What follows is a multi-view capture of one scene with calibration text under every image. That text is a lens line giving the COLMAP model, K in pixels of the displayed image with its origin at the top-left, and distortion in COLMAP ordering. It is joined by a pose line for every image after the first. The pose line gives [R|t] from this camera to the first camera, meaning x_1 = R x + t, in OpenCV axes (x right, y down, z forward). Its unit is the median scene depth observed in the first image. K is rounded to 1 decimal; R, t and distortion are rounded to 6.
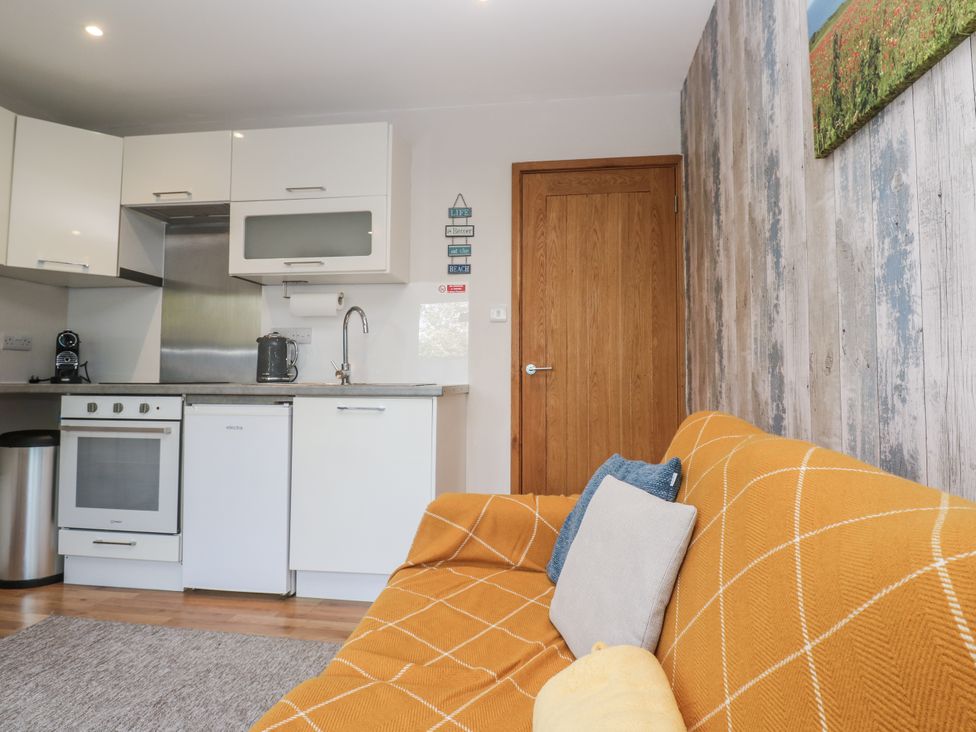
lens RADIAL K [[529.9, 0, 502.2], [0, 529.9, 354.1], [0, 0, 1]] dist [0.001698, -0.010773]
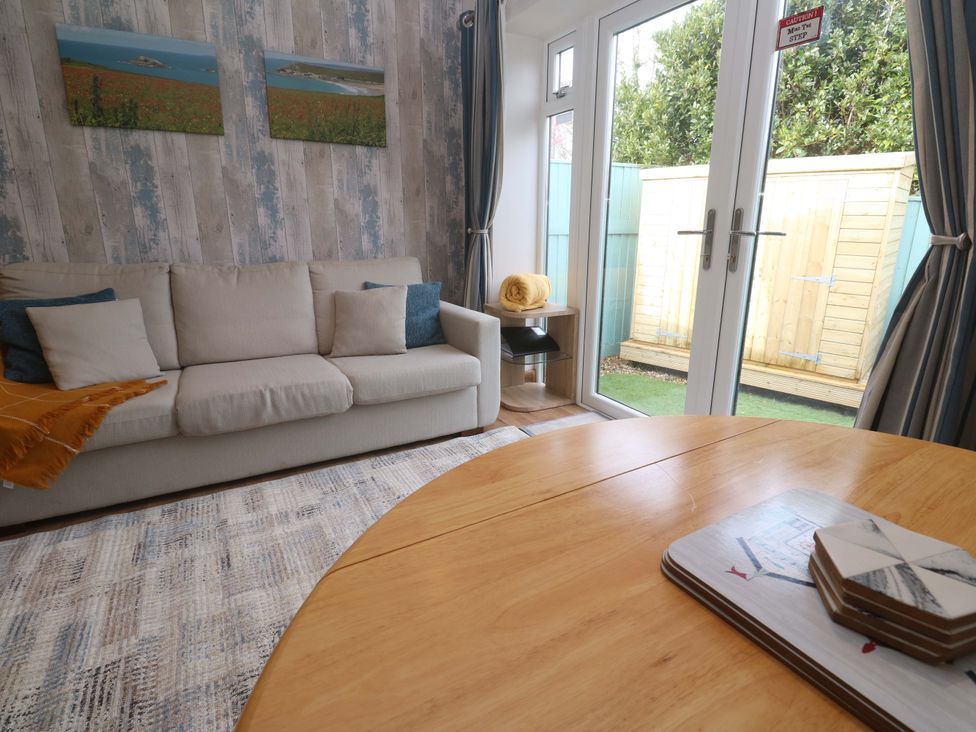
lens RADIAL K [[504.0, 0, 496.6], [0, 504.0, 350.2], [0, 0, 1]] dist [0.002250, -0.014474]
pose [[-0.591914, -0.212592, 0.777459, -0.918087], [-0.042261, 0.971447, 0.233462, -0.024529], [-0.804892, 0.105334, -0.583998, 0.419041]]
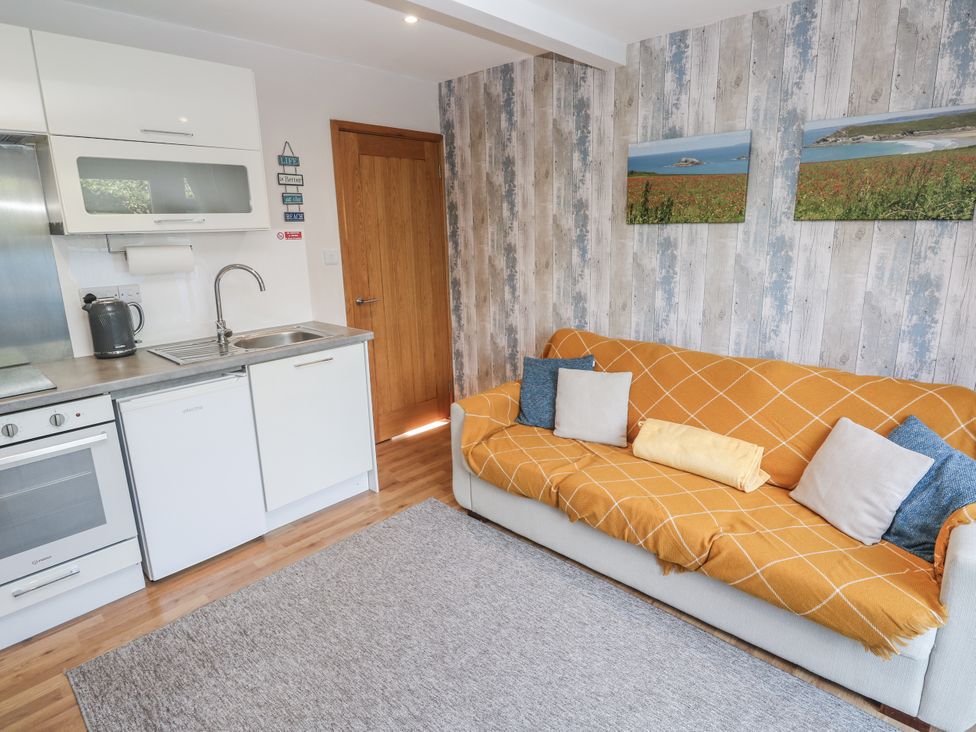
lens RADIAL K [[542.0, 0, 501.5], [0, 542.0, 347.3], [0, 0, 1]] dist [0.002517, -0.012488]
pose [[0.573449, -0.195793, 0.795501, -0.845064], [-0.012747, 0.968771, 0.247628, -0.199602], [-0.819142, -0.152142, 0.553045, 0.006096]]
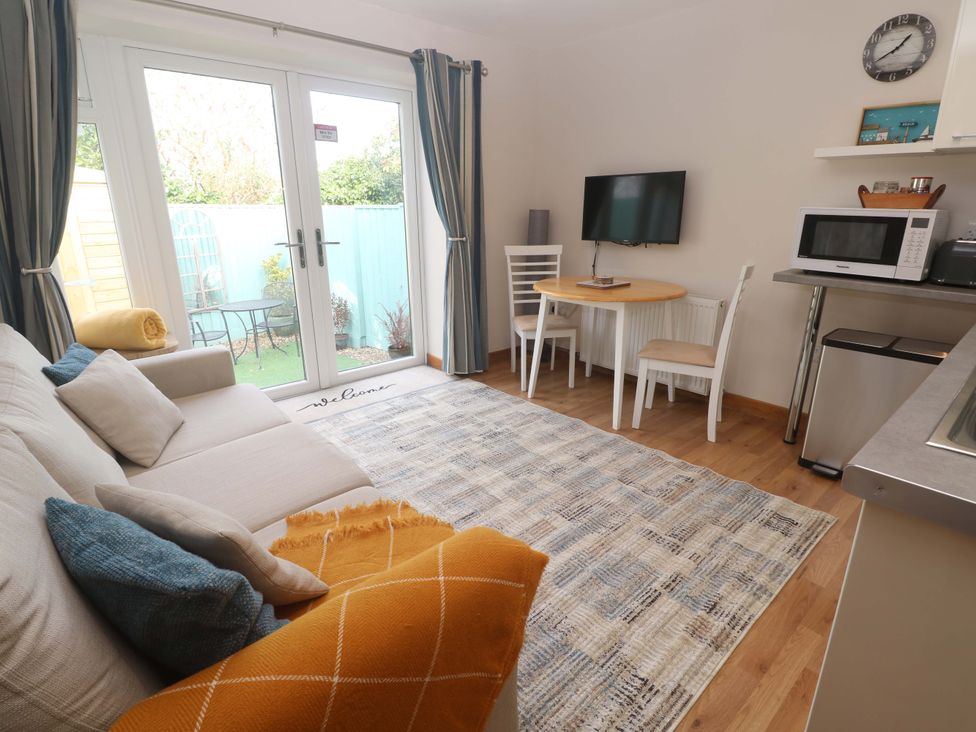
lens RADIAL K [[504.0, 0, 496.6], [0, 504.0, 350.2], [0, 0, 1]] dist [0.002250, -0.014474]
pose [[-0.659973, 0.203629, -0.723167, 0.182353], [0.030728, 0.969079, 0.244830, -0.071424], [0.750661, 0.139359, -0.645823, 0.865008]]
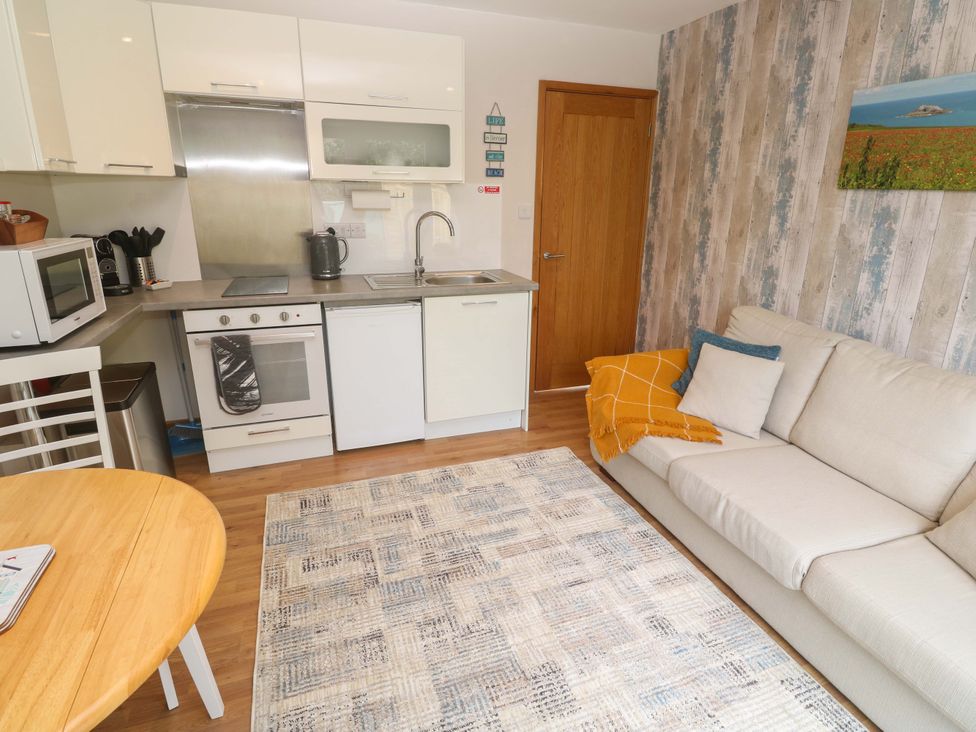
lens RADIAL K [[527.6, 0, 501.2], [0, 527.6, 347.2], [0, 0, 1]] dist [0.002956, -0.014386]
pose [[0.891060, -0.119813, 0.437787, -0.699748], [-0.030642, 0.946451, 0.321391, -0.187653], [-0.452851, -0.299793, 0.839673, -0.134653]]
